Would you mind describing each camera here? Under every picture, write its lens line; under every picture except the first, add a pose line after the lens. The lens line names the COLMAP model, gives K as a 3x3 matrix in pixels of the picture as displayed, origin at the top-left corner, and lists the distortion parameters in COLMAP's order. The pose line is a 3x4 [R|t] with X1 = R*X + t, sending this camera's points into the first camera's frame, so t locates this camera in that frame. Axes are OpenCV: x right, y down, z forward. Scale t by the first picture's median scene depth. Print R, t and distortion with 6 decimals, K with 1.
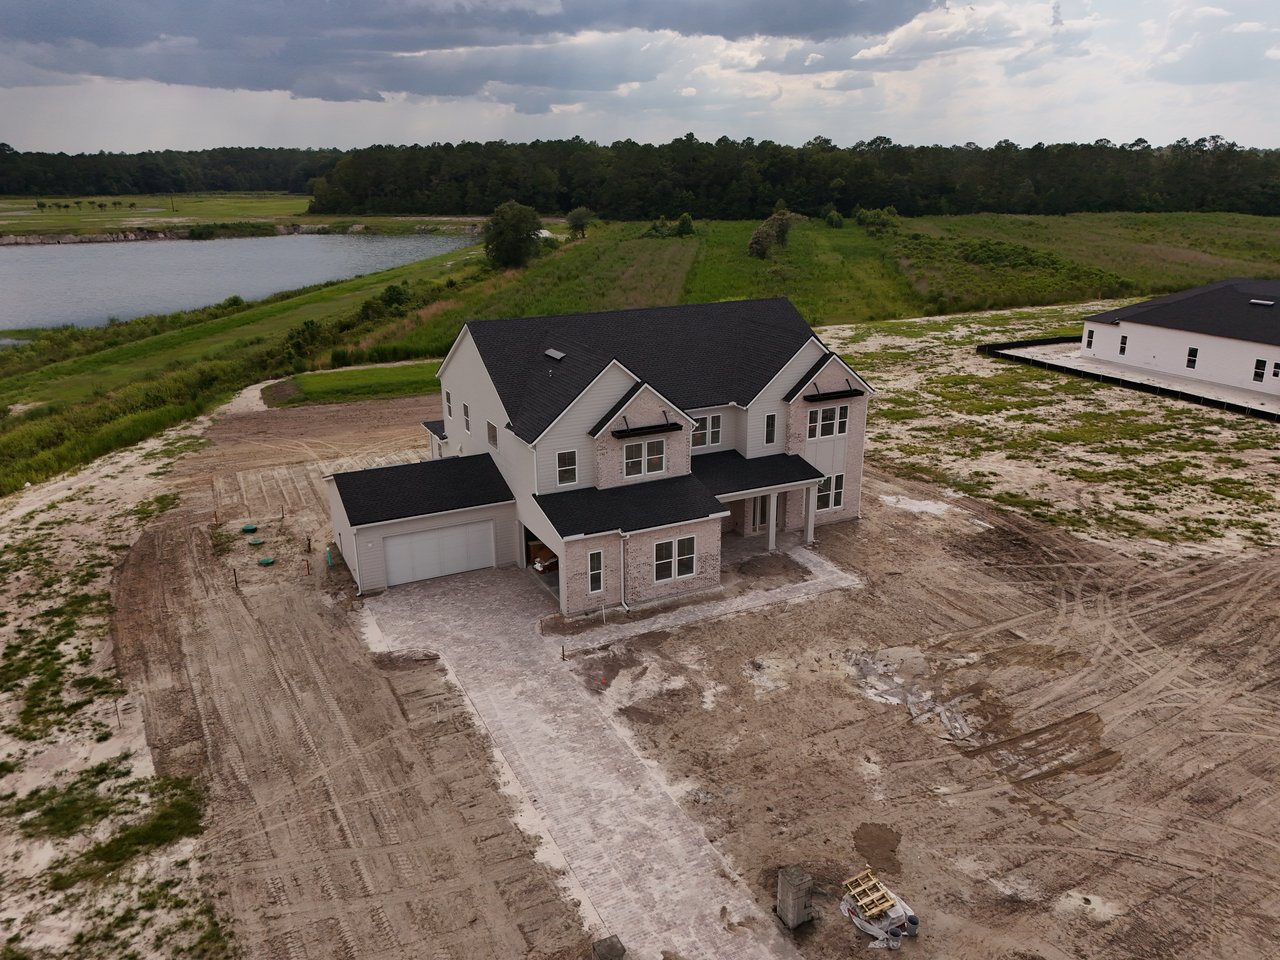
lens RADIAL K [[951.6, 0, 640.0], [0, 951.6, 480.0], [0, 0, 1]] dist [0.061474, -0.053062]
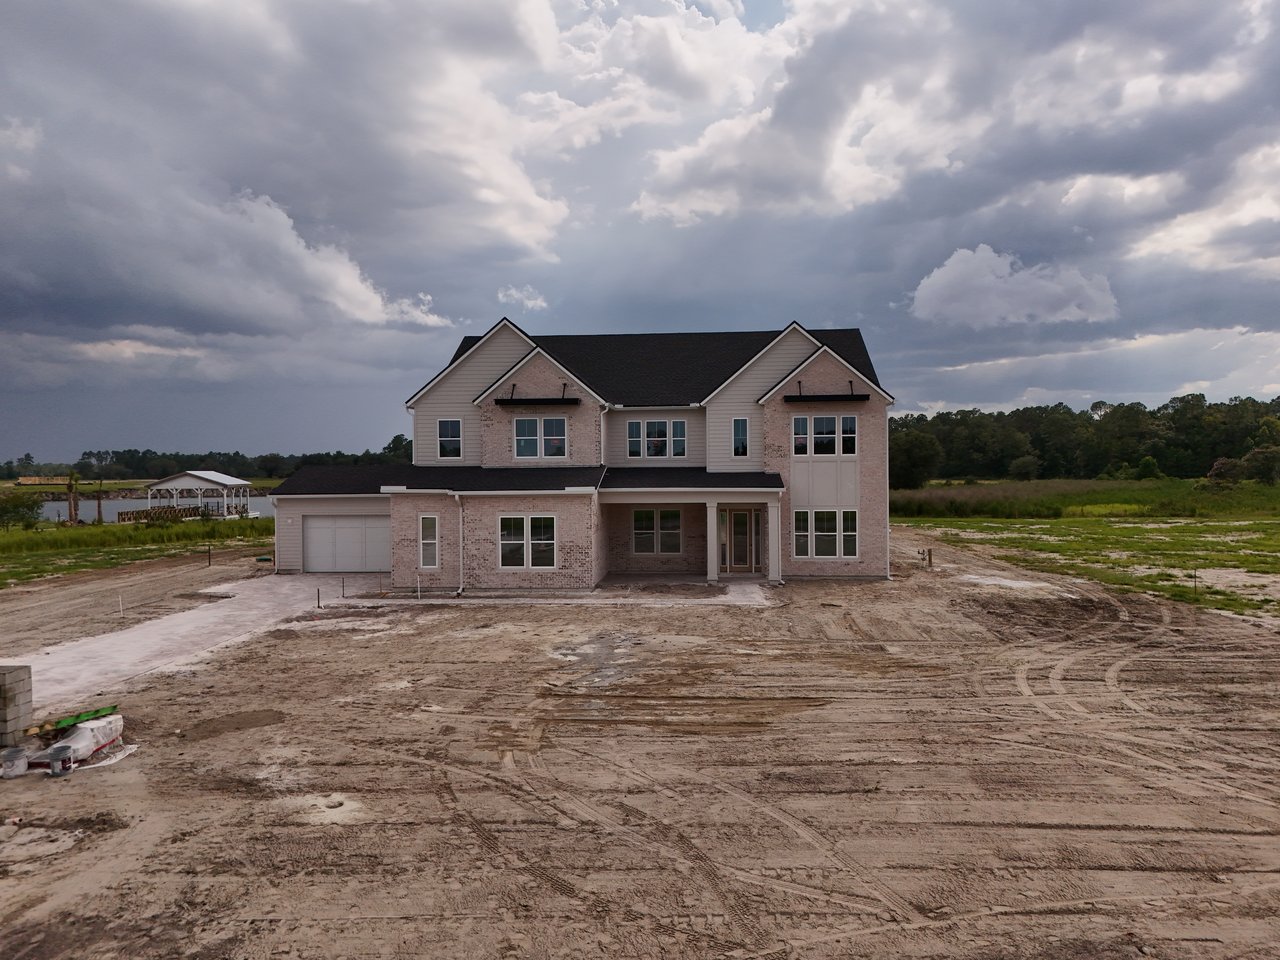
lens RADIAL K [[951.6, 0, 640.0], [0, 951.6, 480.0], [0, 0, 1]] dist [0.061474, -0.053062]
pose [[0.864059, 0.008345, -0.503322, 0.516137], [-0.157601, 0.954081, -0.254736, 0.218511], [0.478085, 0.299431, 0.825697, 0.341885]]
